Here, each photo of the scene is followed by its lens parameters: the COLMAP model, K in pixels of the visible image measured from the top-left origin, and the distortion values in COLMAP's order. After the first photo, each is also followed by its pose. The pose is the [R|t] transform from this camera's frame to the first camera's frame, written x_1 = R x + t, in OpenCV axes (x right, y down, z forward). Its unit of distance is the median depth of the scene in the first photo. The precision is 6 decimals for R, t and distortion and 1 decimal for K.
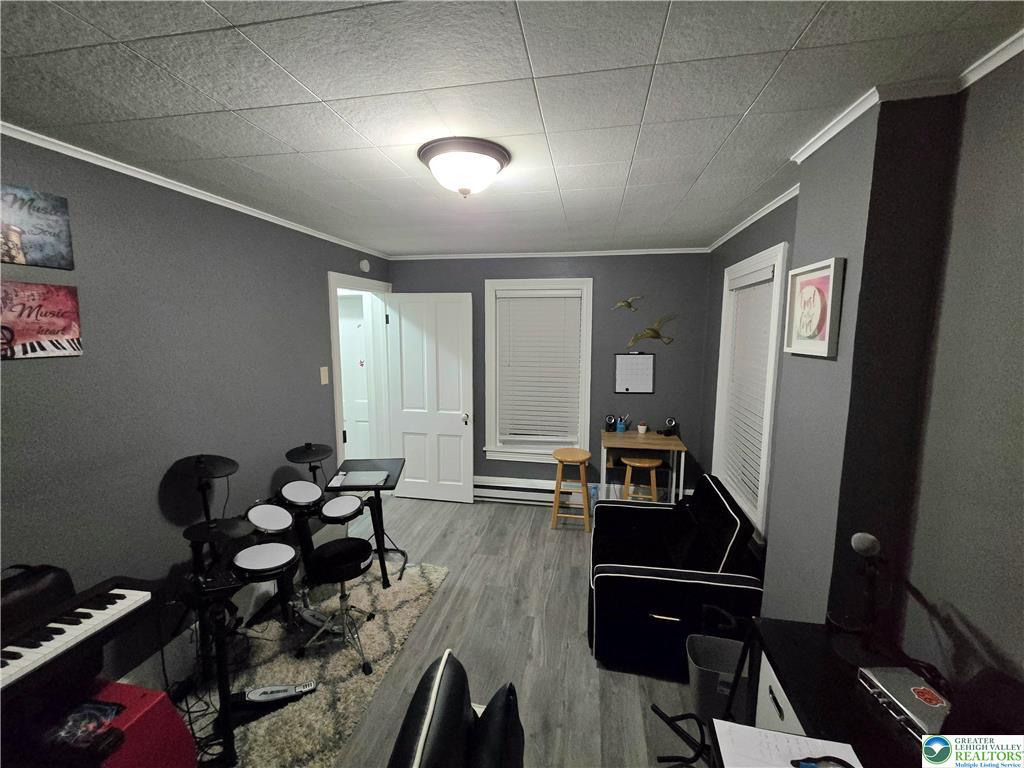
lens RADIAL K [[418.2, 0, 511.5], [0, 418.2, 378.0], [0, 0, 1]] dist [0.001086, 0.000225]
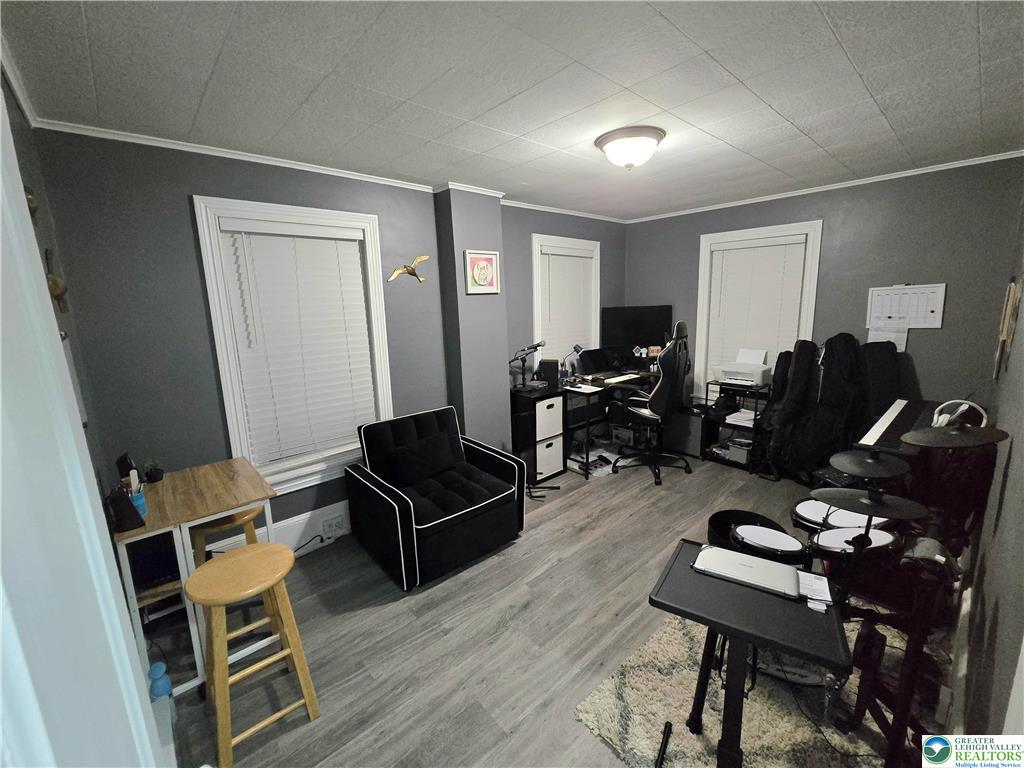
lens RADIAL K [[418.2, 0, 511.5], [0, 418.2, 378.0], [0, 0, 1]] dist [0.001086, 0.000225]
pose [[-0.792936, -0.093241, 0.602128, -0.404265], [0.094600, 0.957399, 0.272834, -0.121287], [-0.601916, 0.273302, -0.750335, 1.456047]]
